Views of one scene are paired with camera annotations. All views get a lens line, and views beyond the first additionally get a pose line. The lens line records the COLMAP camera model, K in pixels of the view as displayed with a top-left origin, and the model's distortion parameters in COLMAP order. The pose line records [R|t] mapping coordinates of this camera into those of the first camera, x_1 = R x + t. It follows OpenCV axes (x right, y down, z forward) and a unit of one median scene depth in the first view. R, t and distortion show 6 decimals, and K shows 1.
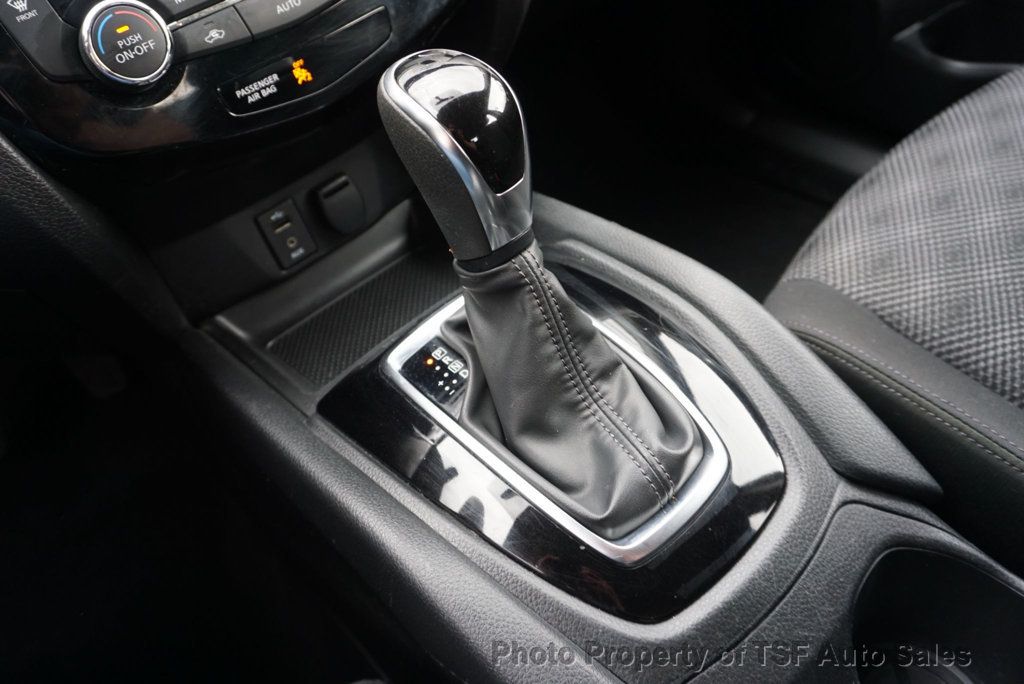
lens RADIAL K [[747.2, 0, 504.8], [0, 747.2, 344.2], [0, 0, 1]] dist [-0.035926, 0.022661]
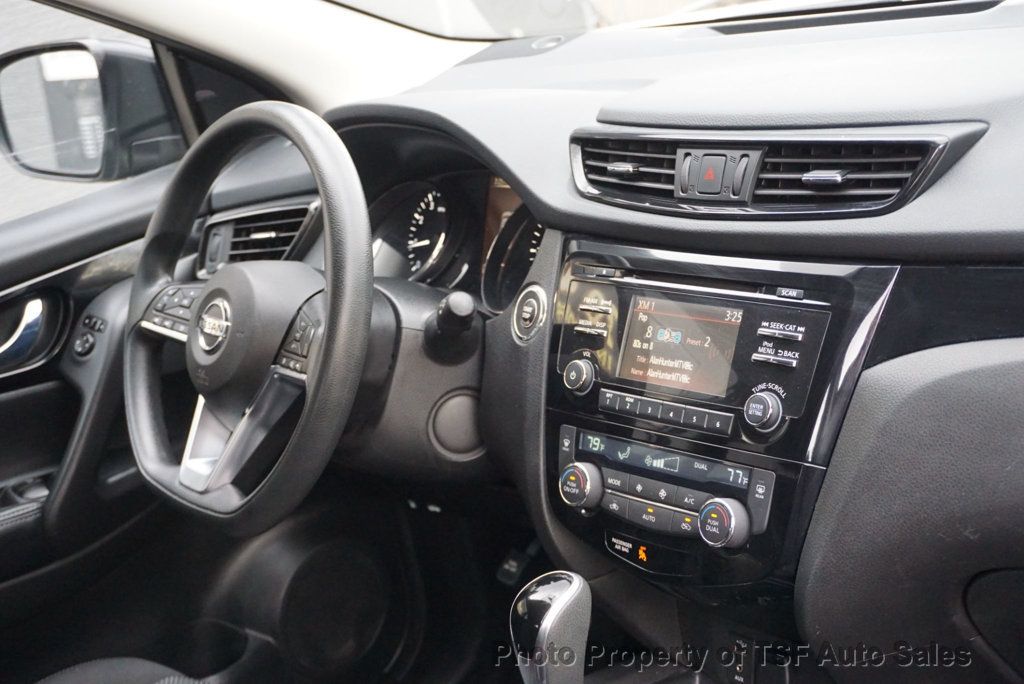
lens RADIAL K [[1604.3, 0, 504.3], [0, 1604.3, 340.9], [0, 0, 1]] dist [0.008585, 0.000000]
pose [[-0.001242, 0.424825, -0.905275, 2.598542], [-0.590928, 0.729995, 0.343381, -1.693236], [0.806723, 0.535379, 0.250134, -0.304131]]
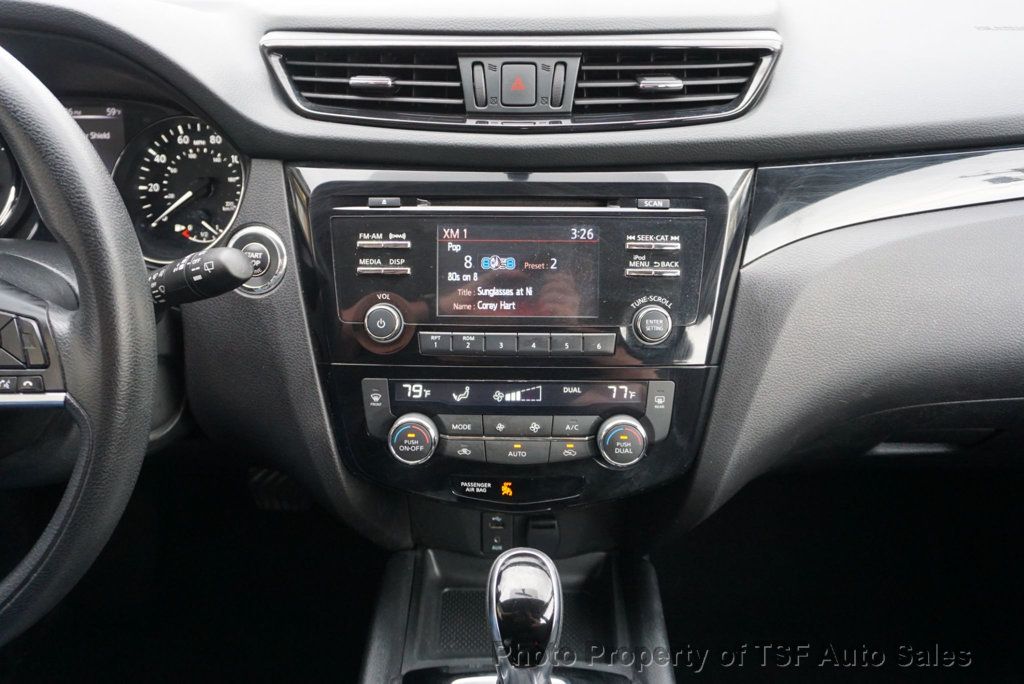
lens RADIAL K [[777.8, 0, 506.7], [0, 777.8, 332.6], [0, 0, 1]] dist [-0.030230, 0.008401]
pose [[0.726508, 0.467901, -0.503244, 0.372868], [-0.564760, 0.823775, -0.049393, -0.560017], [0.391449, 0.320097, 0.862731, -0.461711]]
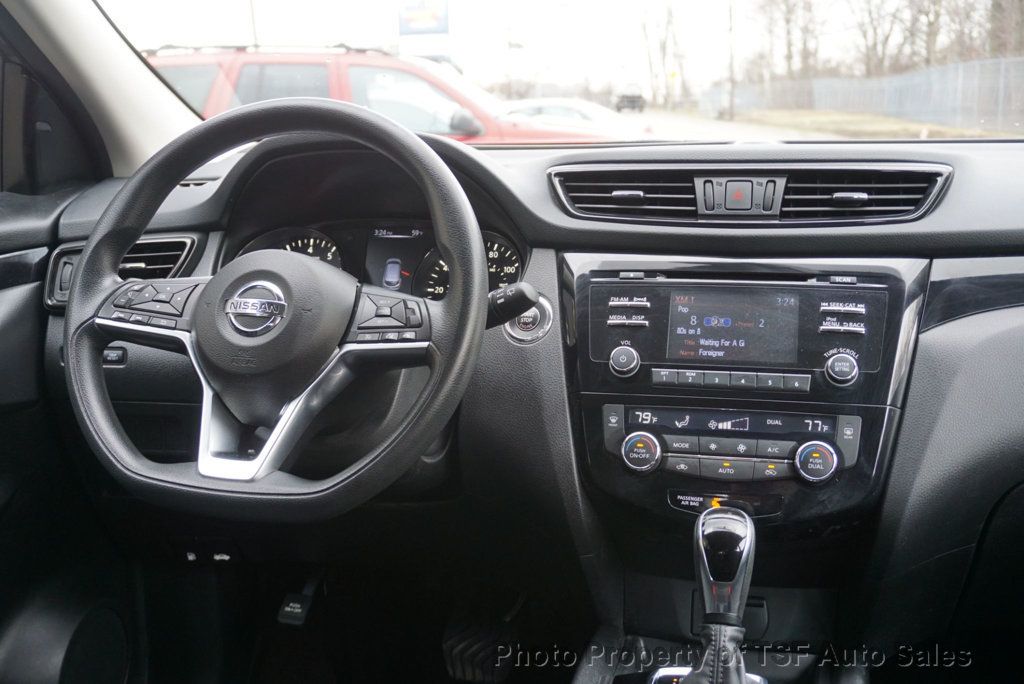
lens RADIAL K [[1181.4, 0, 502.8], [0, 1181.4, 340.3], [0, 0, 1]] dist [0.003860, 0.000000]
pose [[0.562996, 0.276186, -0.778946, 1.564368], [-0.650006, 0.730064, -0.210948, 0.282559], [0.510420, 0.625082, 0.590546, -1.201539]]
